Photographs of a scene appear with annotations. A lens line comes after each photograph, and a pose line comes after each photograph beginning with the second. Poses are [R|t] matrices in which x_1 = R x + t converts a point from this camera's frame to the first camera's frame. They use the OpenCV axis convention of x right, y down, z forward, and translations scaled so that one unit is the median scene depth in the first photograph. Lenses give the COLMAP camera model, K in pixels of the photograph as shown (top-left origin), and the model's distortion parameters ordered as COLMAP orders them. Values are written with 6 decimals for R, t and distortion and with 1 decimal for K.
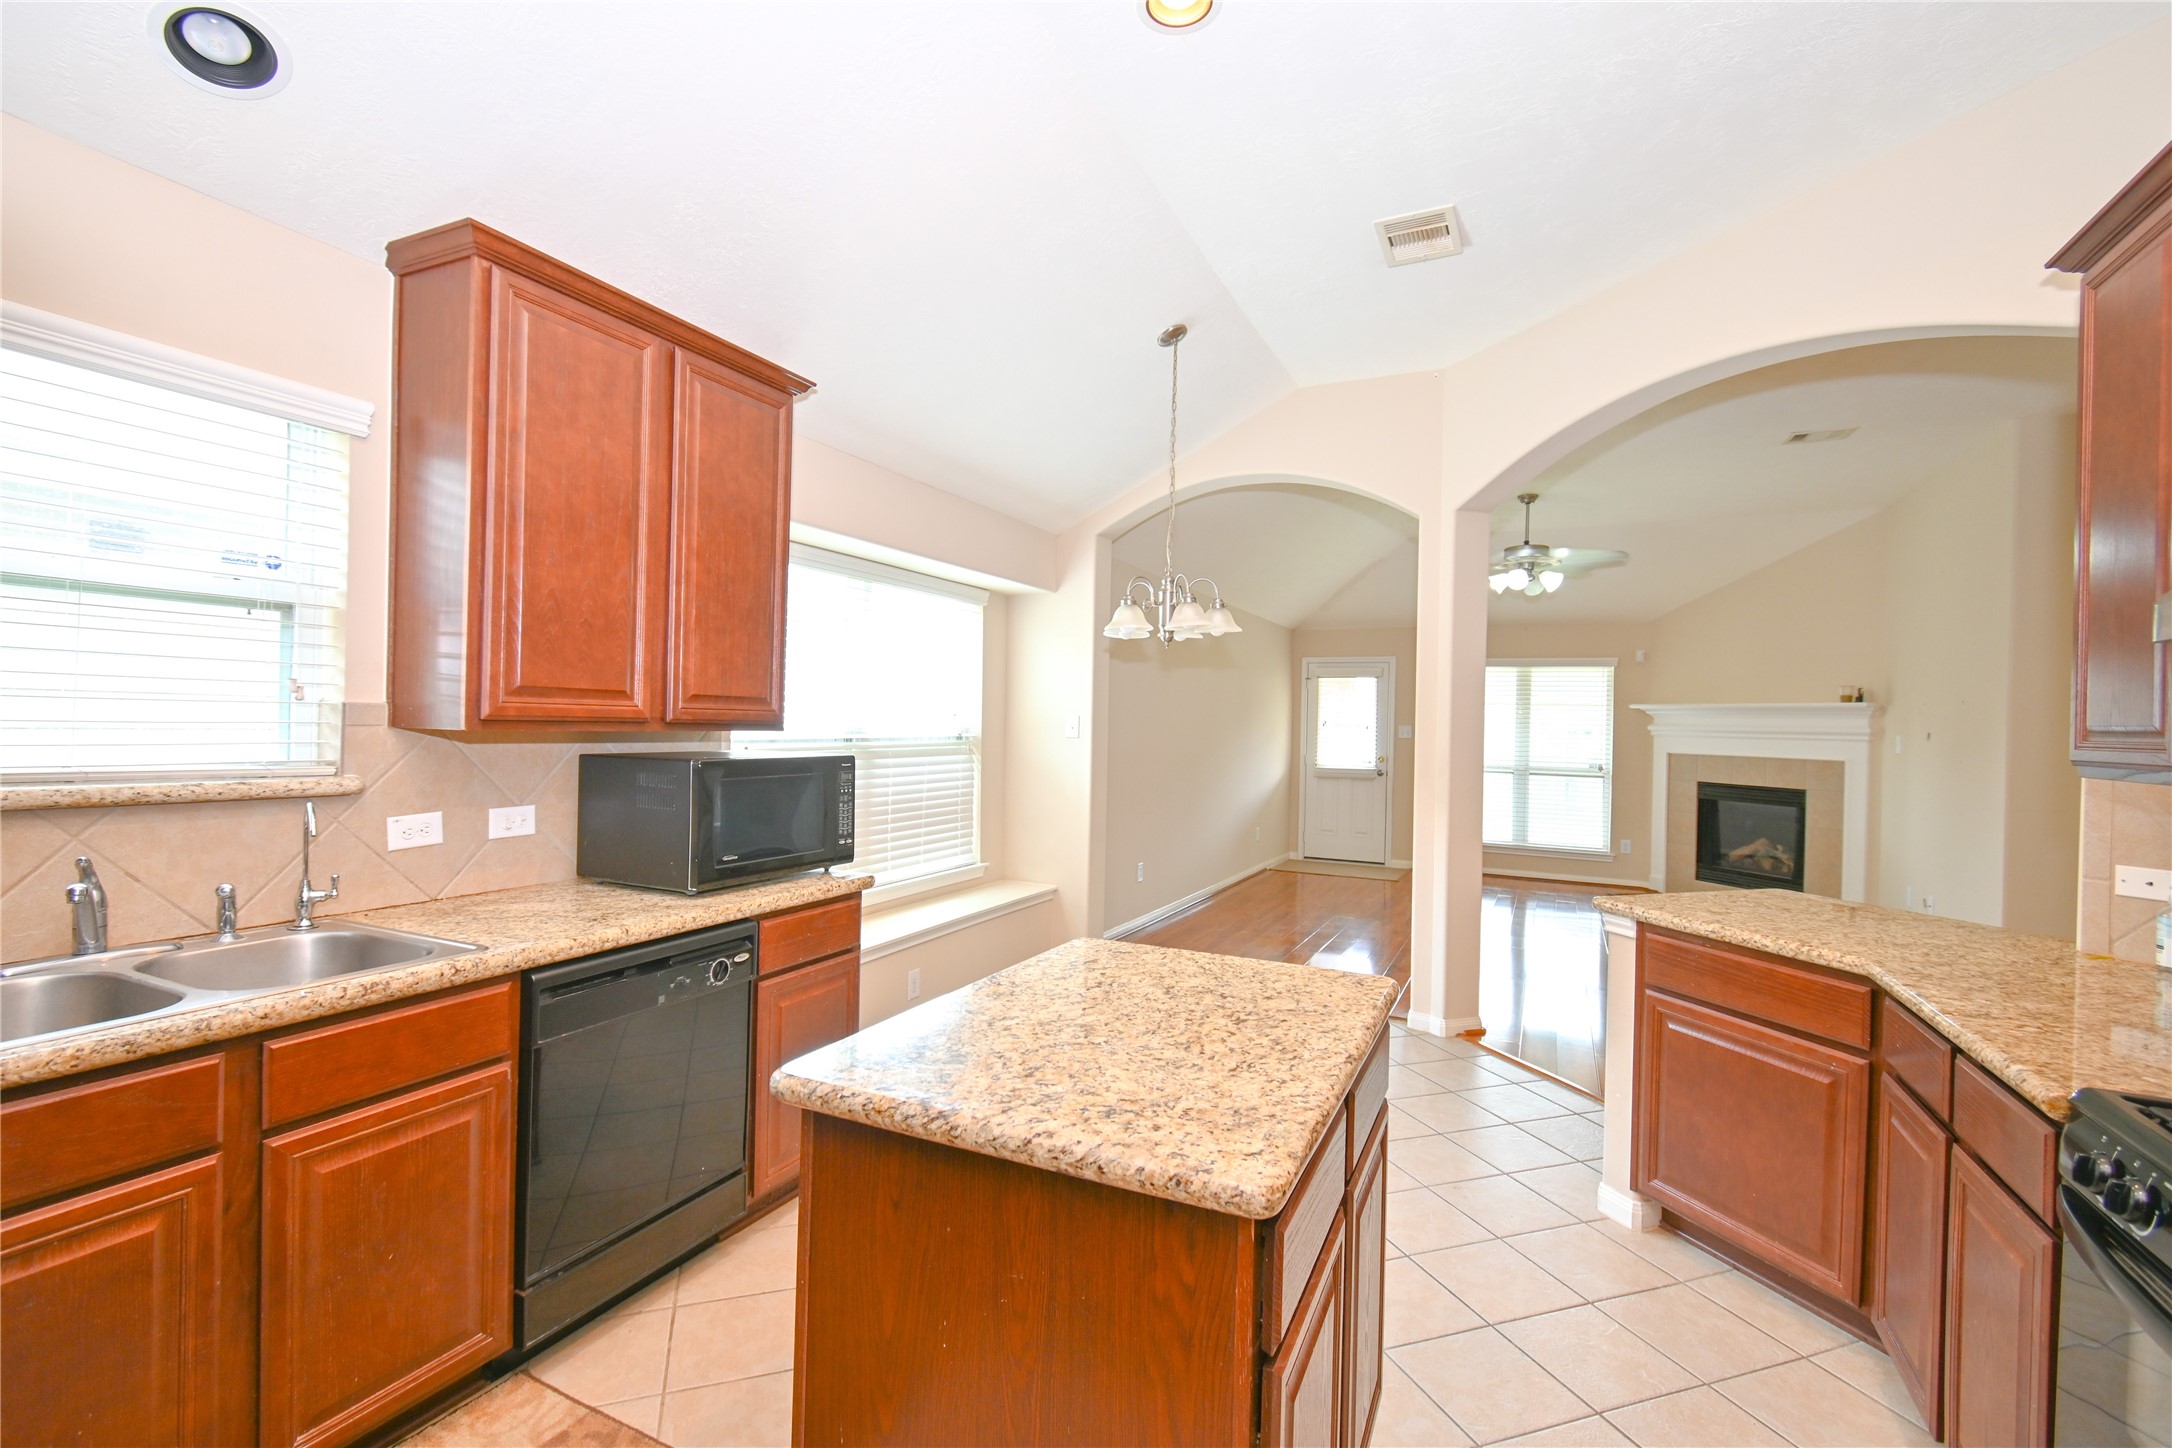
lens RADIAL K [[960.3, 0, 1089.6], [0, 960.3, 722.2], [0, 0, 1]] dist [0.008409, -0.005770]
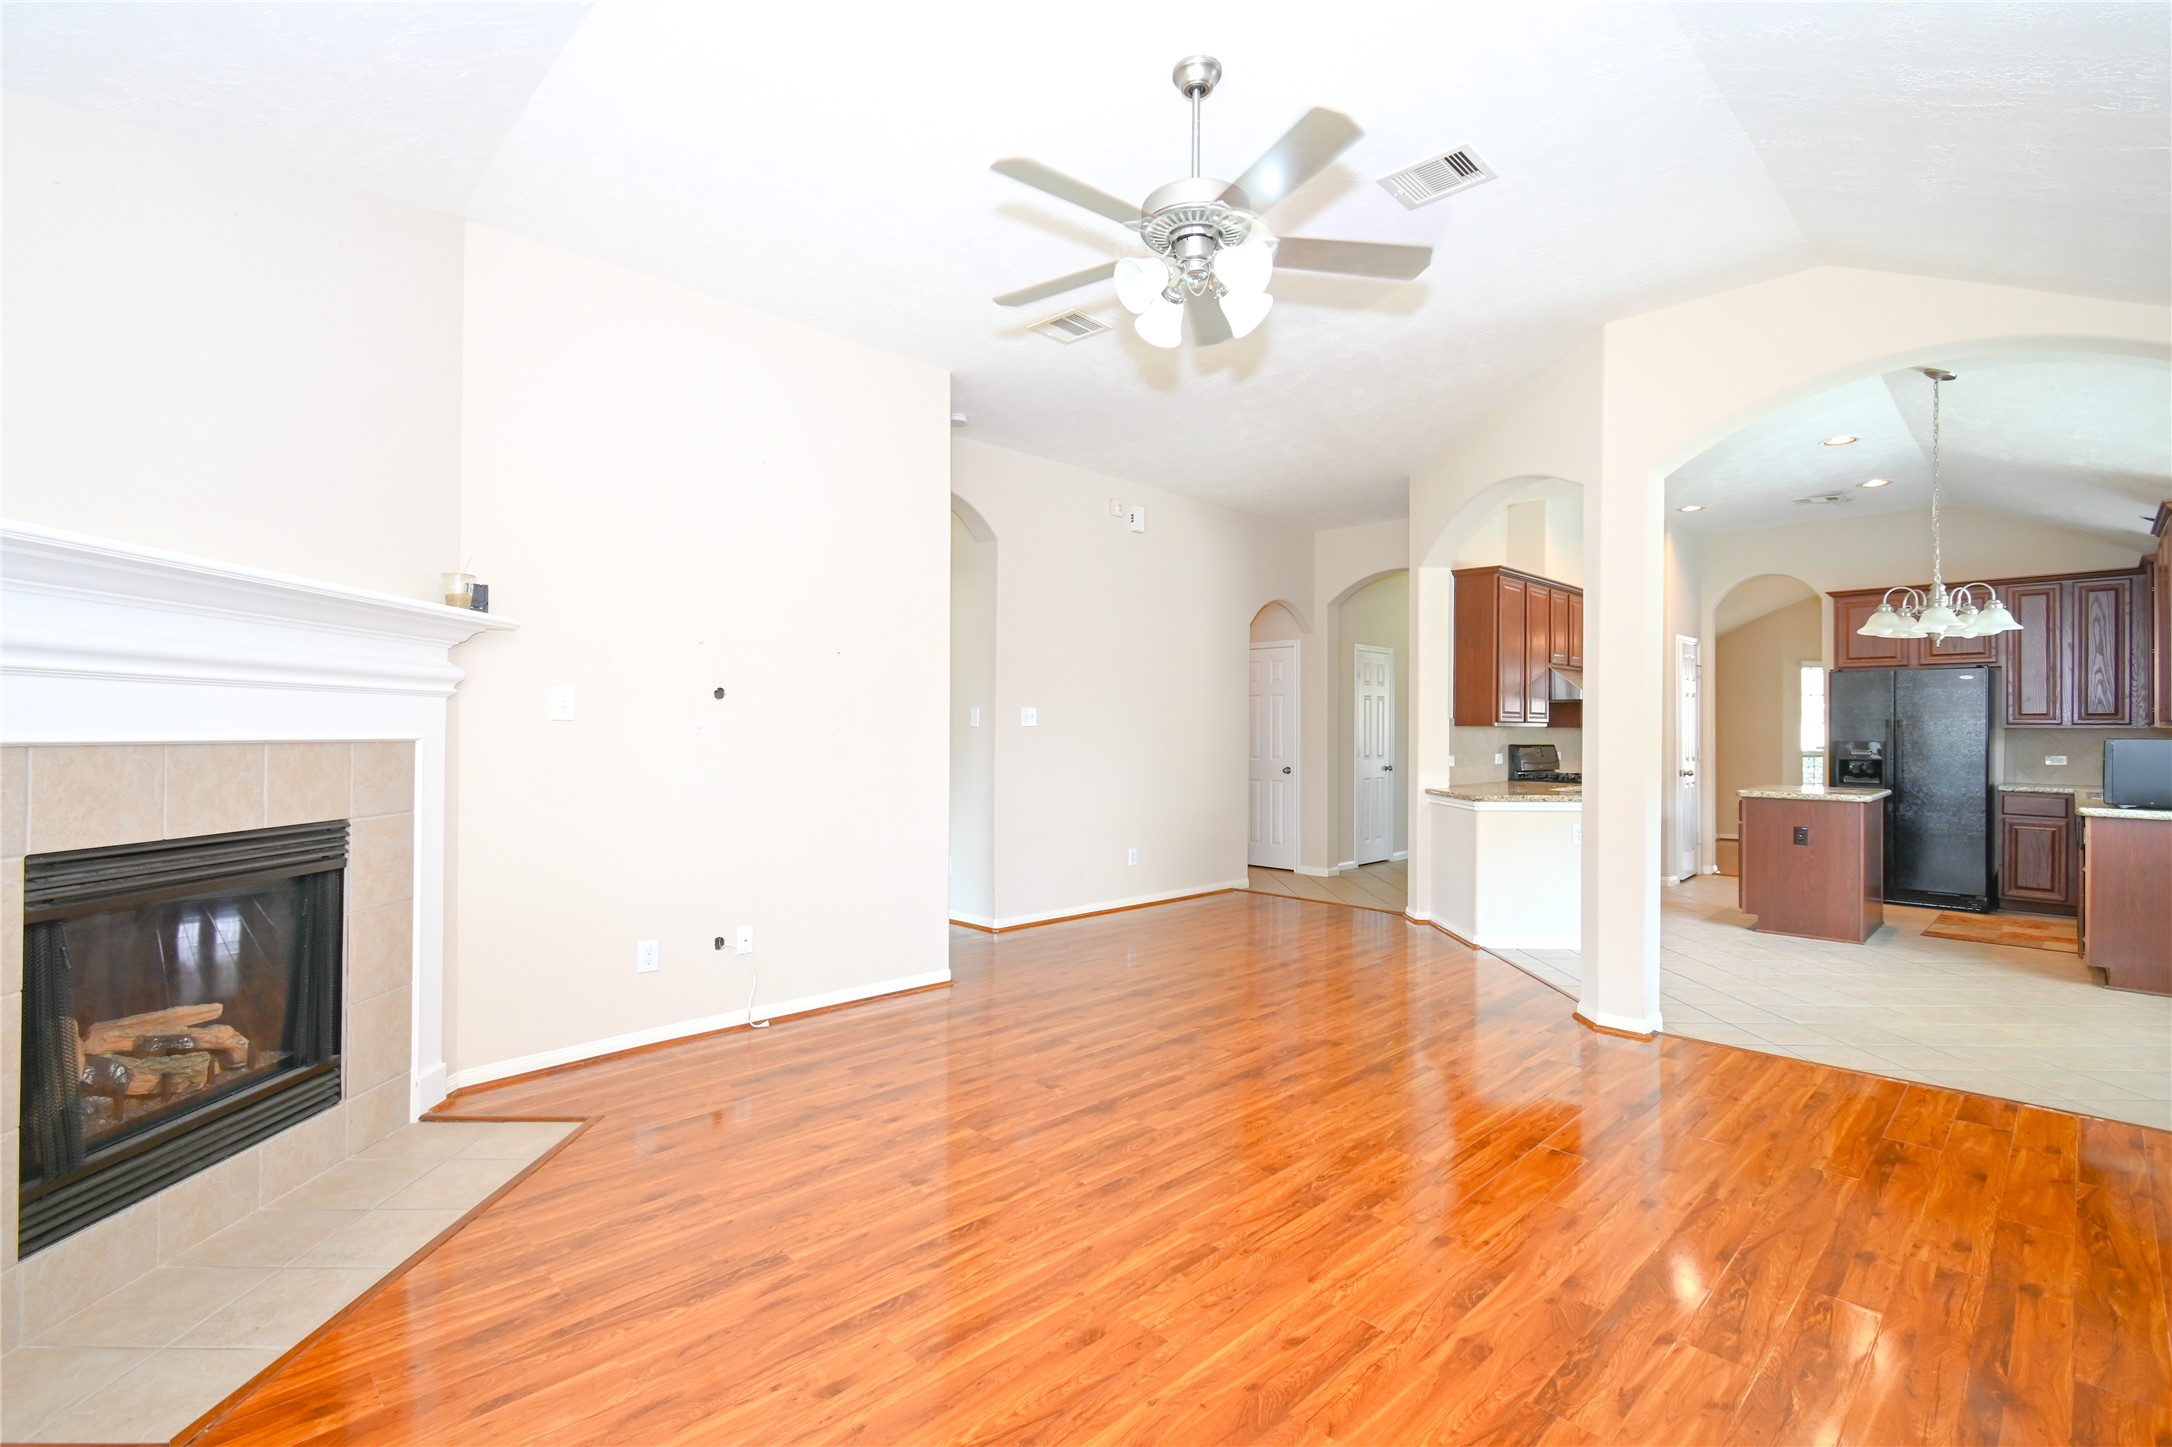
lens RADIAL K [[971.2, 0, 1058.5], [0, 971.2, 720.9], [0, 0, 1]] dist [0.011034, -0.007701]
pose [[-0.927610, -0.027598, 0.372529, 0.277935], [-0.030358, 0.999538, -0.001545, 0.018663], [-0.372314, -0.012742, -0.928019, 1.060284]]
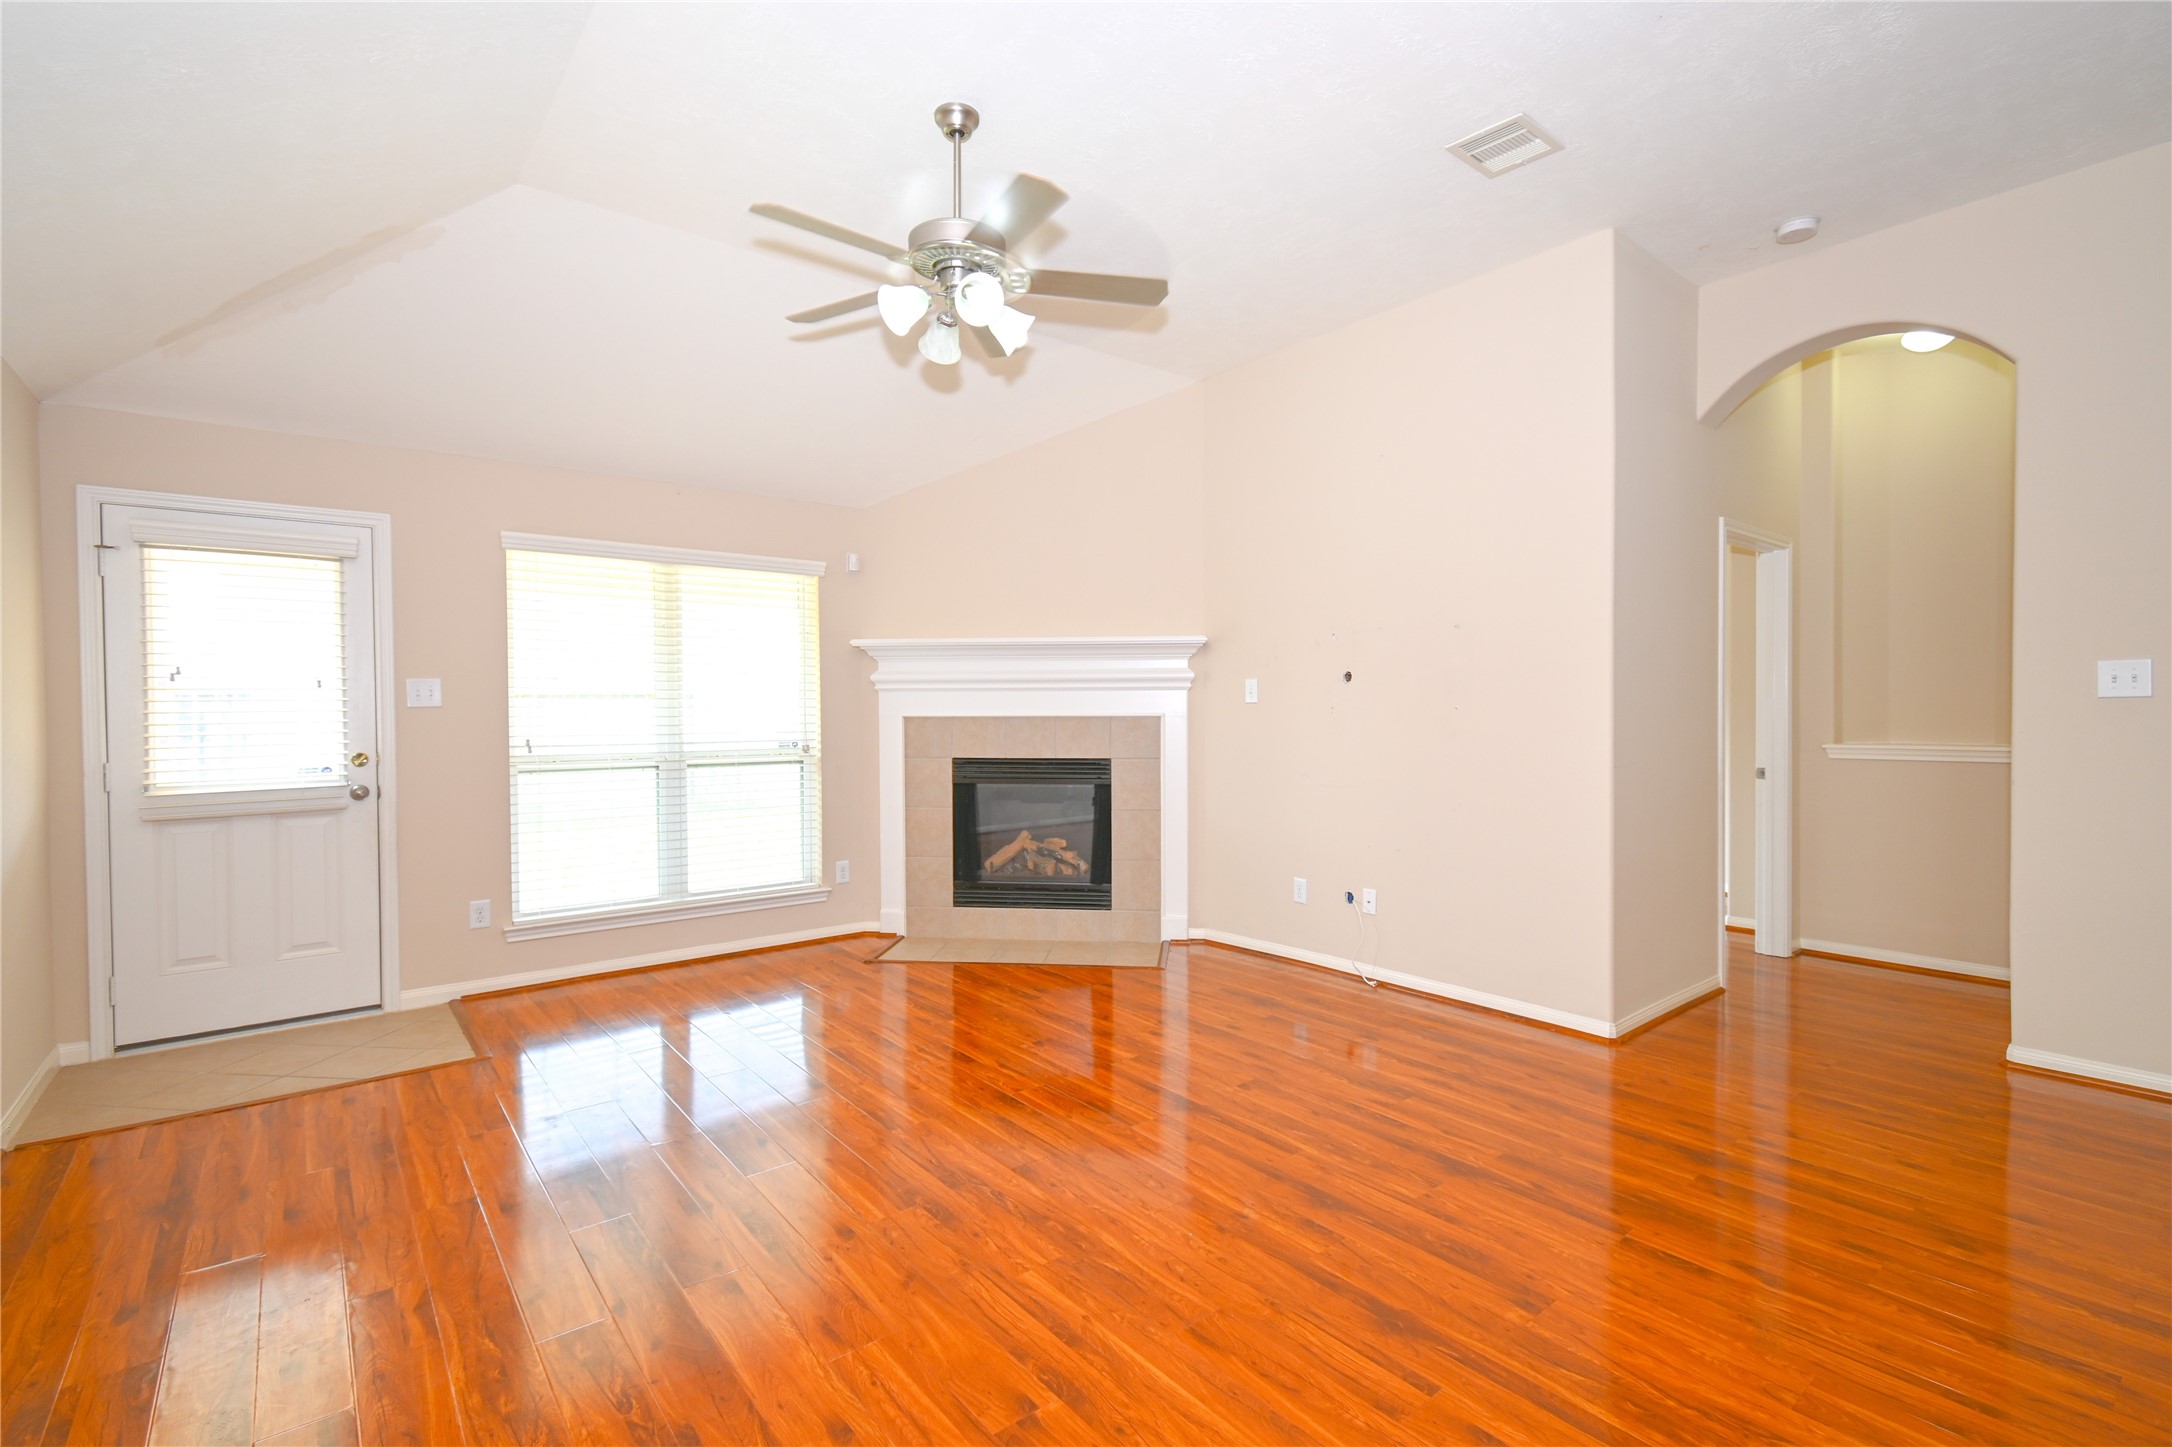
lens RADIAL K [[960.3, 0, 1089.6], [0, 960.3, 721.7], [0, 0, 1]] dist [0.008409, -0.005770]
pose [[0.435947, -0.039418, 0.899108, 0.073116], [0.014661, 0.999219, 0.036698, 0.012807], [-0.899853, -0.002816, 0.436185, 0.587571]]
